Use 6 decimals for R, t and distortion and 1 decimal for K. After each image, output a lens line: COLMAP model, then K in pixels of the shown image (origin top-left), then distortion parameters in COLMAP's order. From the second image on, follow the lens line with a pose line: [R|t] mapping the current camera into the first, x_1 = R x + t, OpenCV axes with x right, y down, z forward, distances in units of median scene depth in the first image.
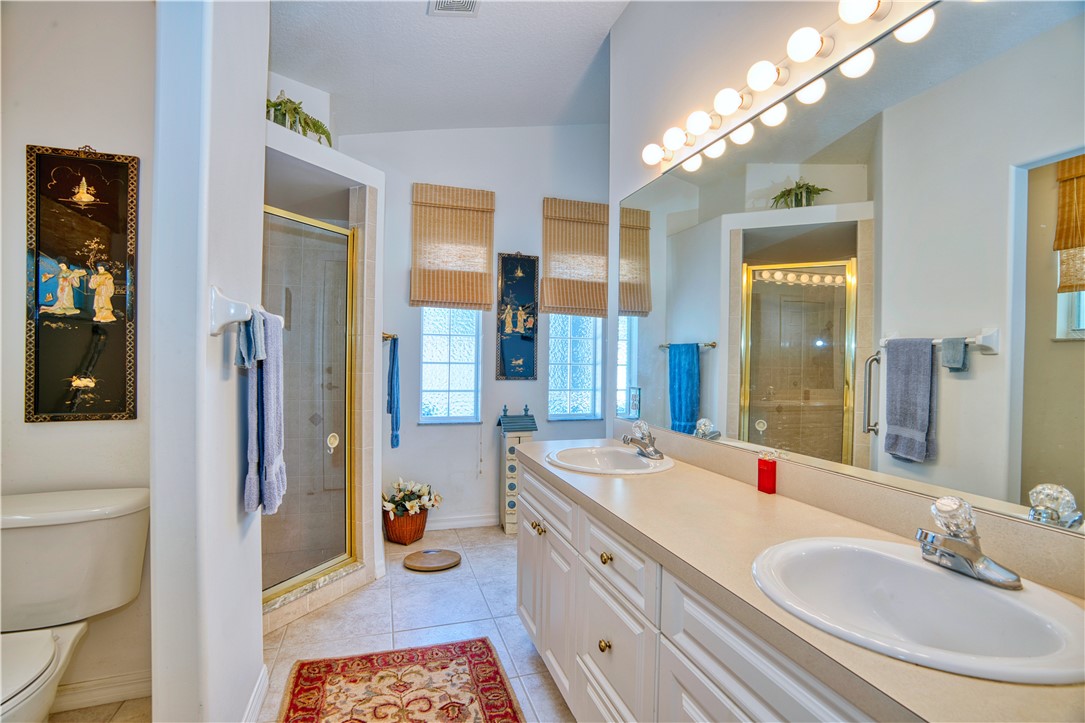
lens RADIAL K [[502.4, 0, 547.4], [0, 502.4, 359.2], [0, 0, 1]] dist [-0.066303, 0.022089]
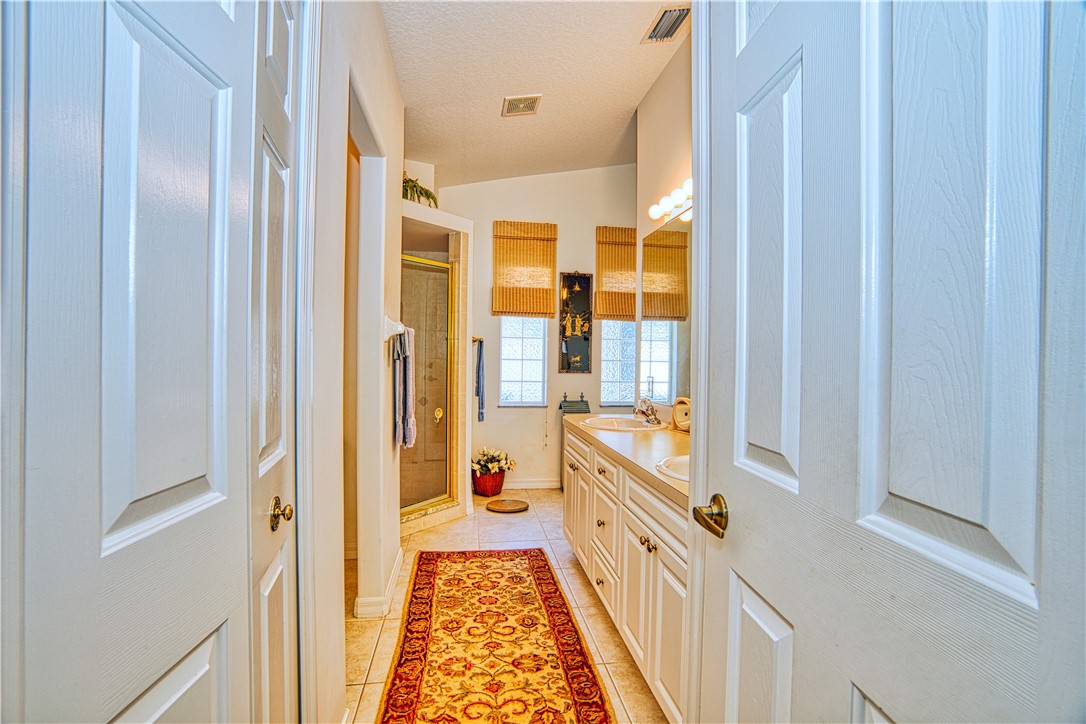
lens RADIAL K [[502.9, 0, 547.9], [0, 502.9, 359.7], [0, 0, 1]] dist [-0.066303, 0.022089]
pose [[0.987194, 0.001138, -0.159520, 0.088535], [-0.000613, 0.999994, 0.003336, 0.004516], [0.159523, -0.003196, 0.987189, -0.307685]]
